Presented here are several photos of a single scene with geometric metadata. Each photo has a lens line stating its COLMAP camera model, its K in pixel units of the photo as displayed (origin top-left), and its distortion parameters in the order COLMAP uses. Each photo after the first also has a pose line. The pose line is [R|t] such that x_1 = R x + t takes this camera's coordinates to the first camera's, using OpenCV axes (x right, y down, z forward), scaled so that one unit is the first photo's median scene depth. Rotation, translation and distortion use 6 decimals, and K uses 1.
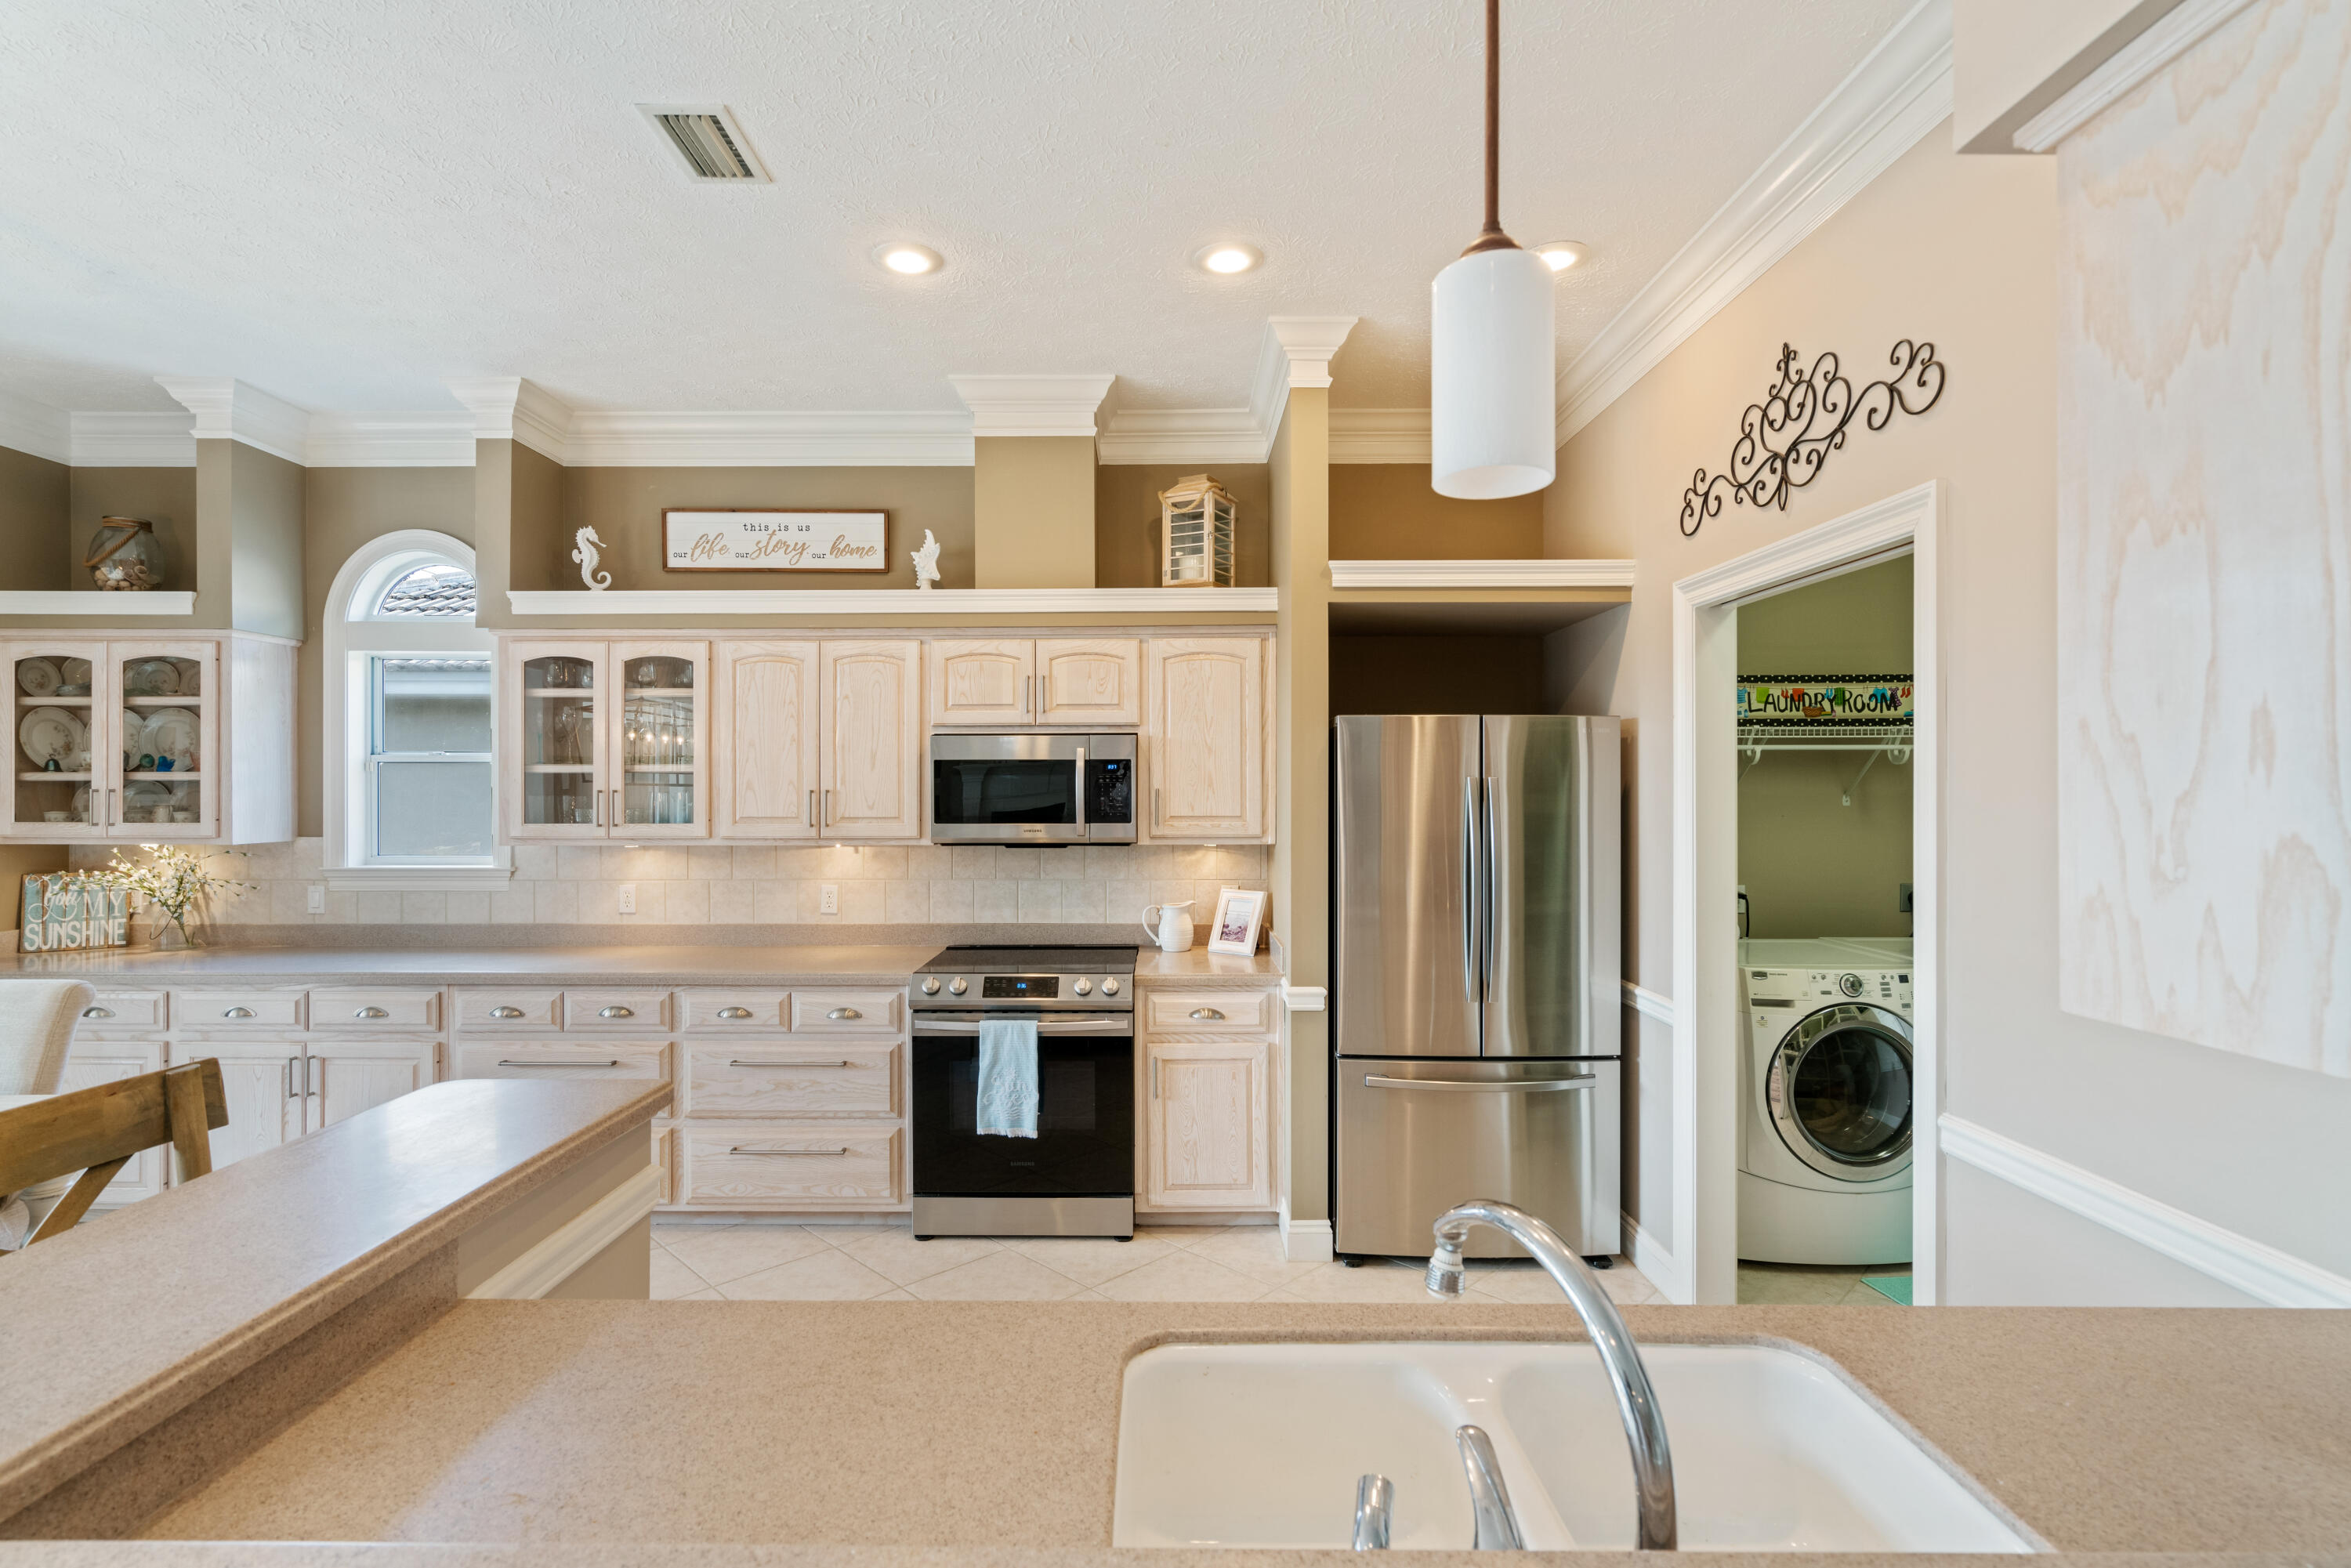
lens RADIAL K [[1065.4, 0, 1144.0], [0, 1065.4, 791.3], [0, 0, 1]] dist [-0.008202, 0.004419]
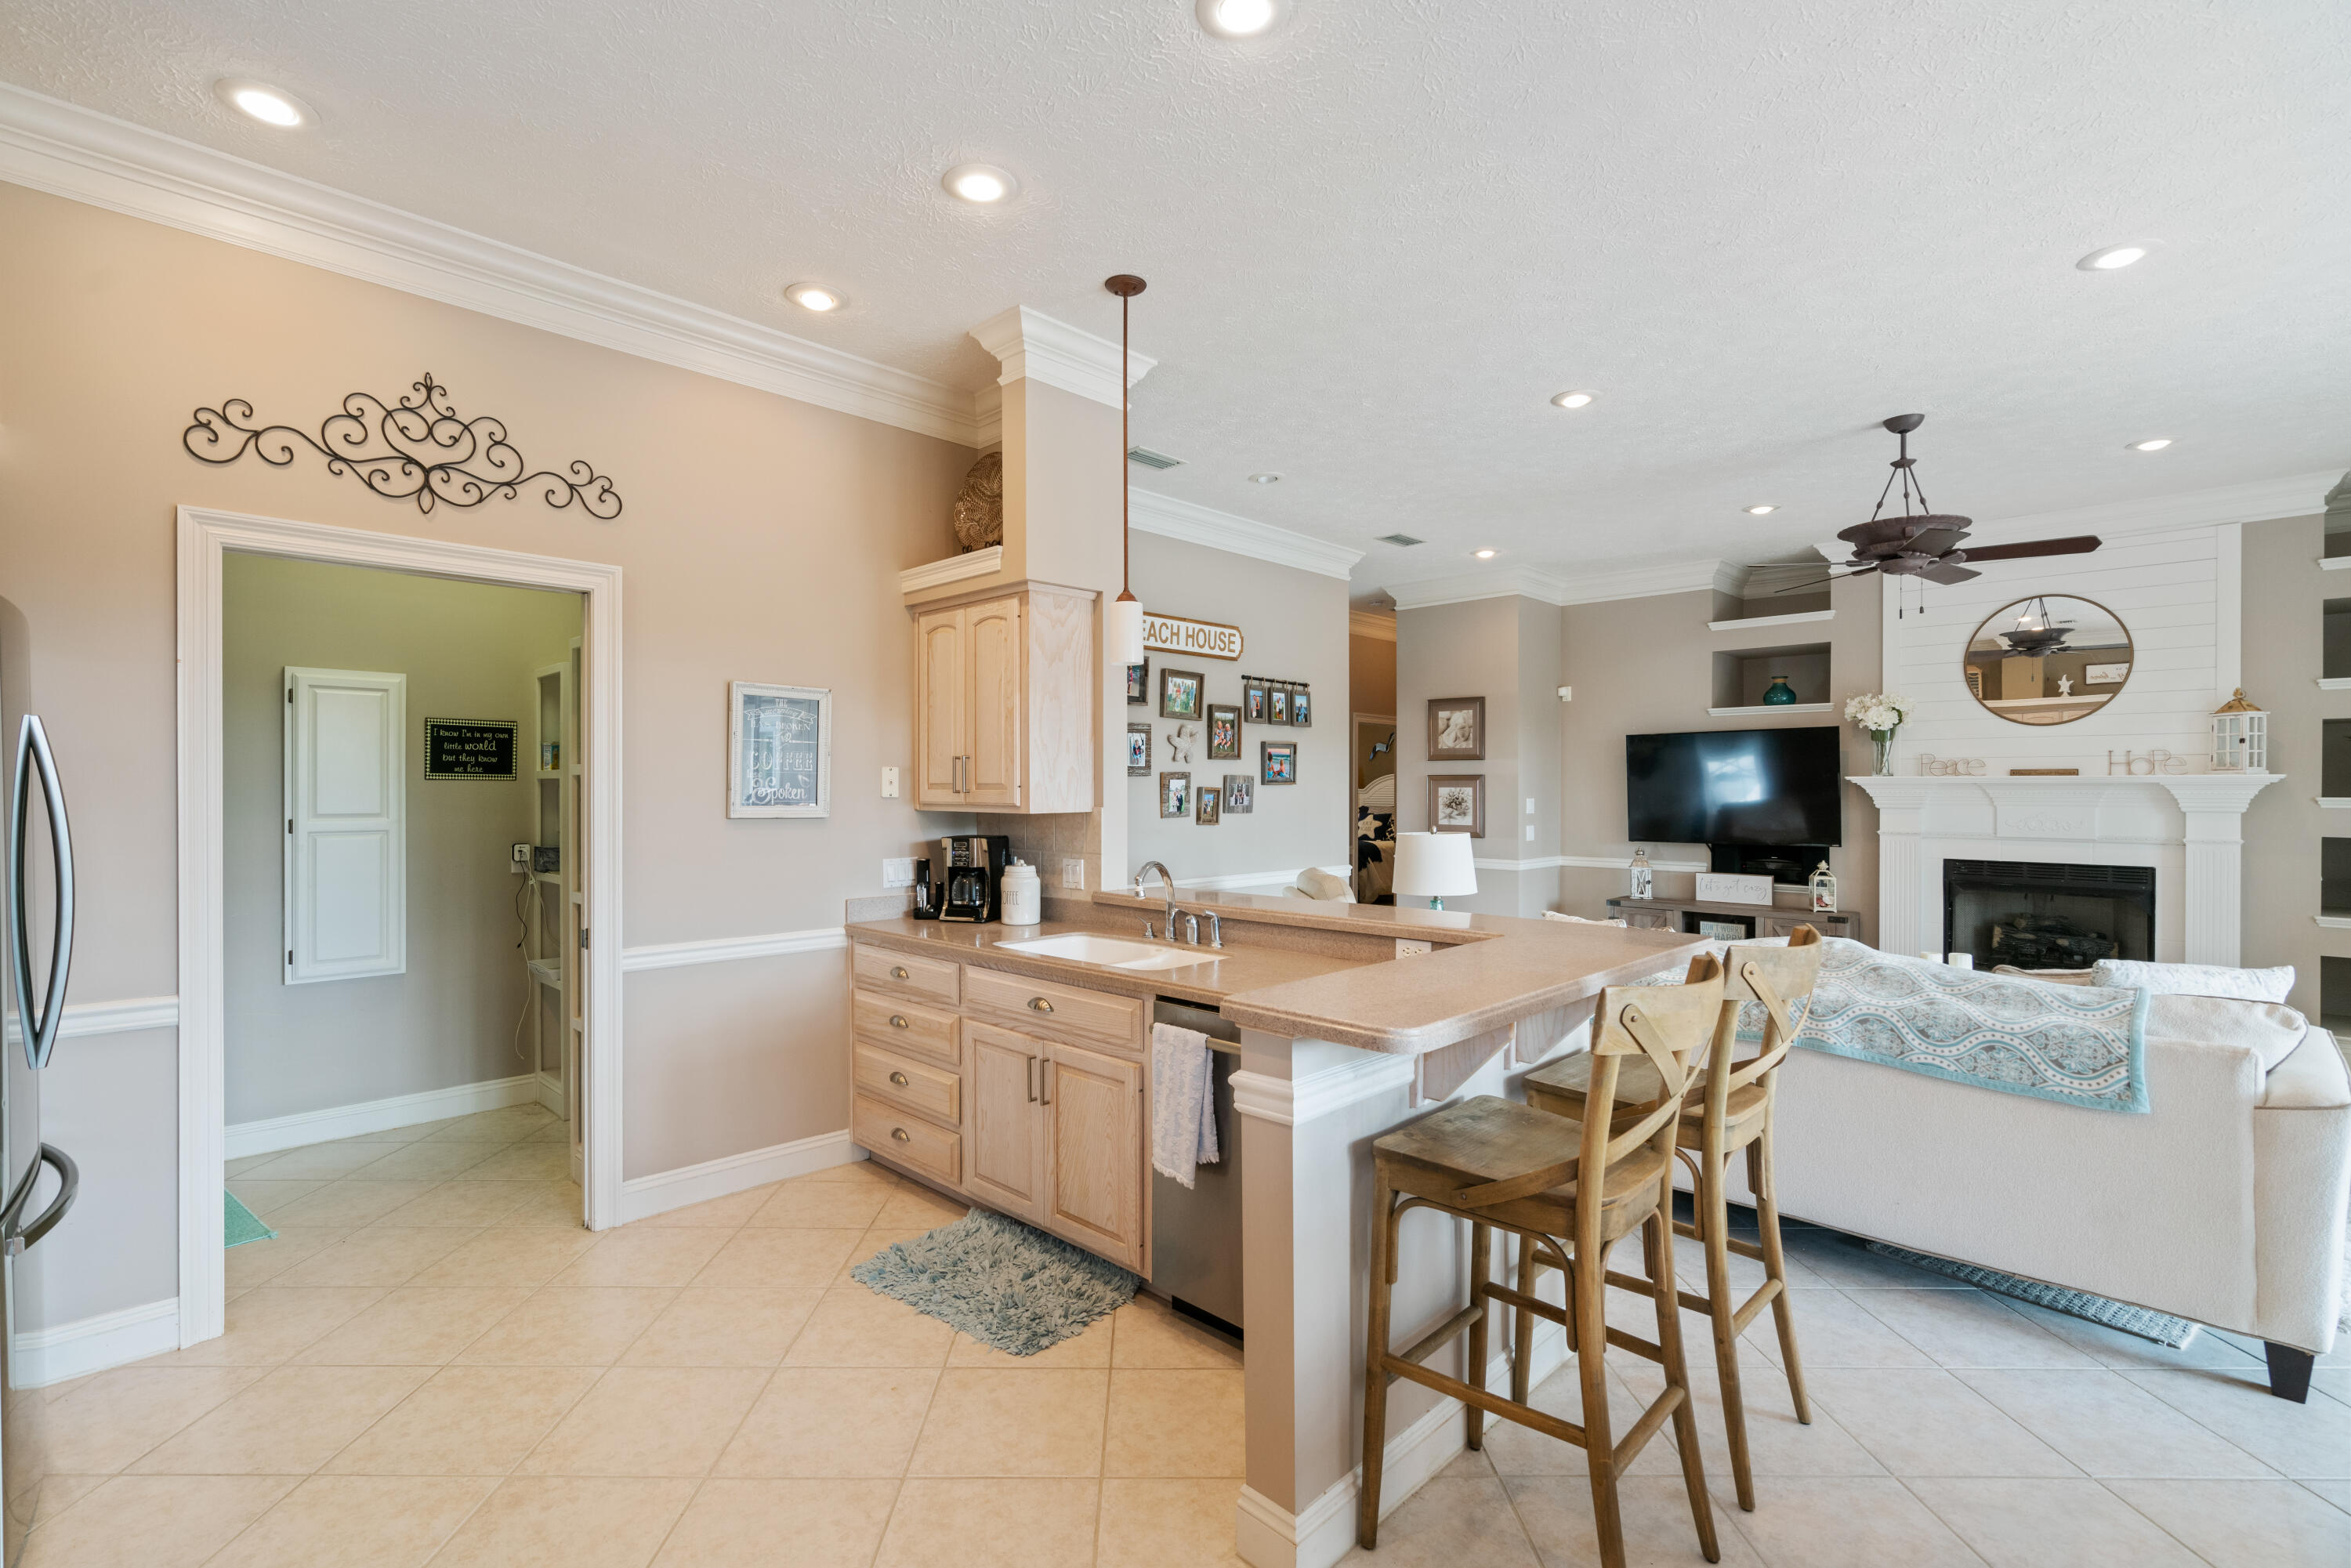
lens RADIAL K [[1065.4, 0, 1165.5], [0, 1065.4, 786.0], [0, 0, 1]] dist [-0.008202, 0.004419]
pose [[-0.718492, 0.002834, 0.695530, -0.526741], [0.002440, 0.999996, -0.001554, 0.027166], [-0.695531, 0.000581, -0.718496, 0.832230]]
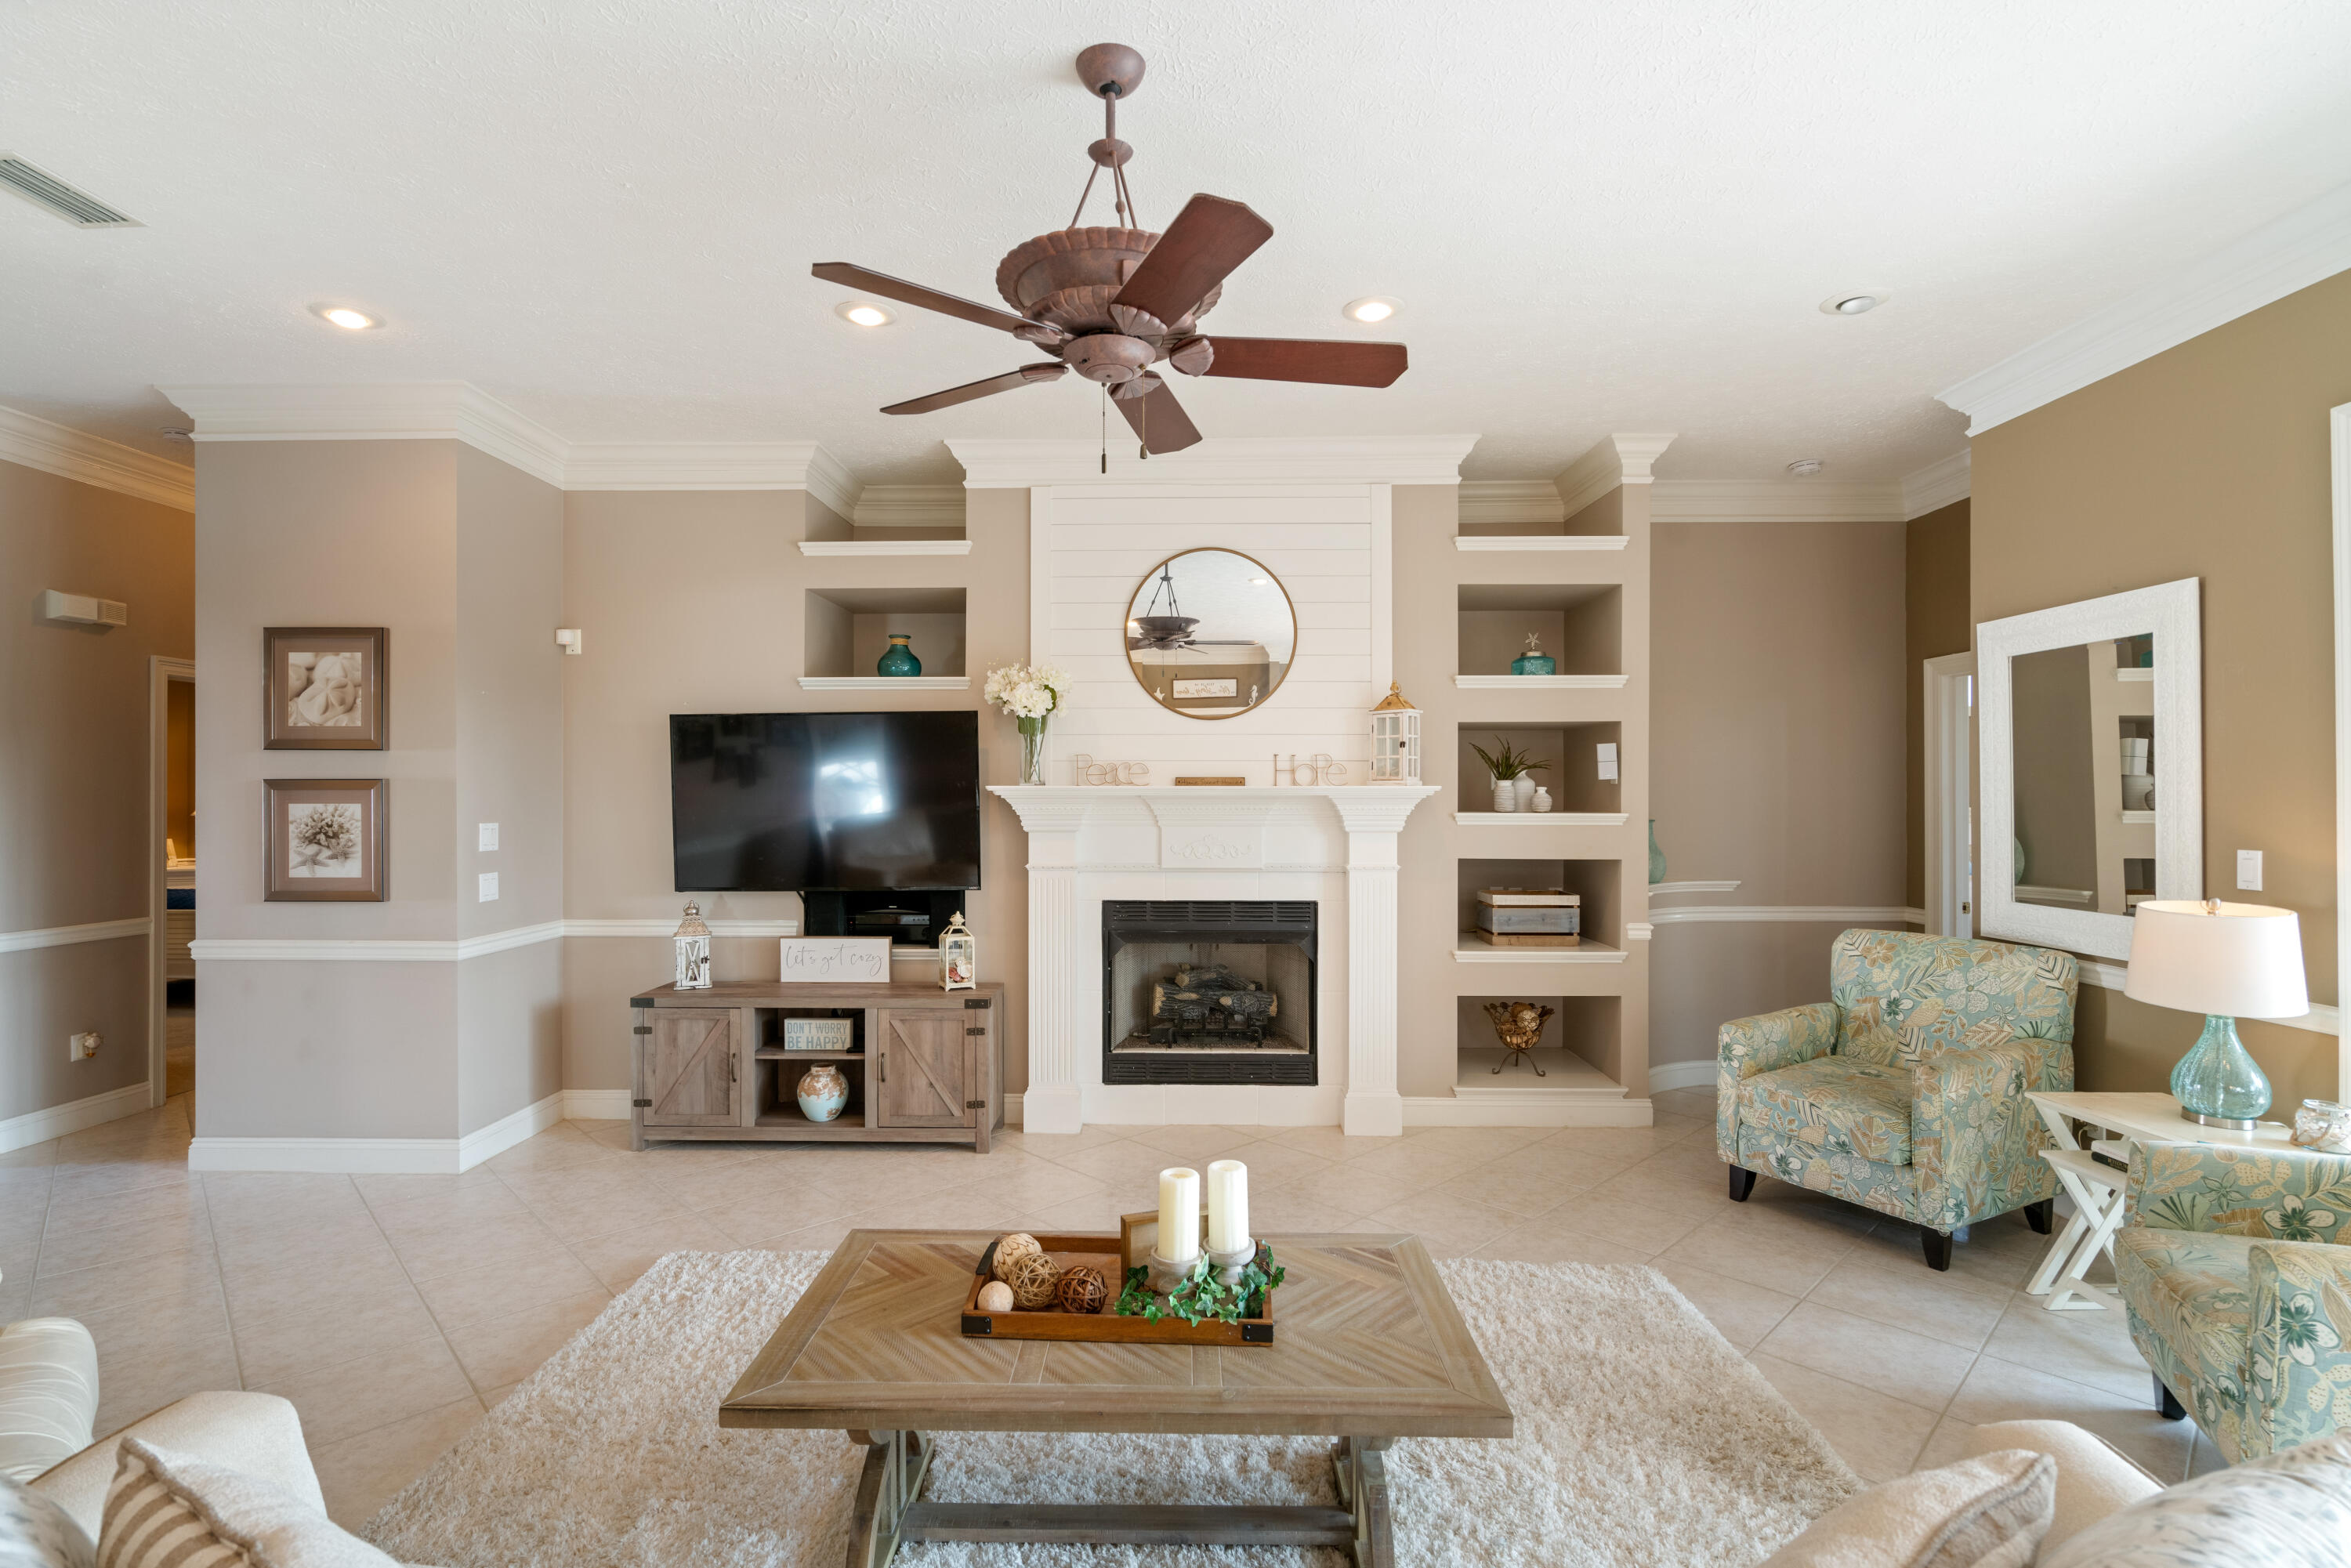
lens RADIAL K [[1065.4, 0, 1157.9], [0, 1065.4, 798.7], [0, 0, 1]] dist [-0.008202, 0.004419]
pose [[-0.999829, 0.003172, 0.018238, -0.330630], [0.003285, 0.999976, 0.006160, 0.019496], [-0.018218, 0.006219, -0.999815, -0.007106]]
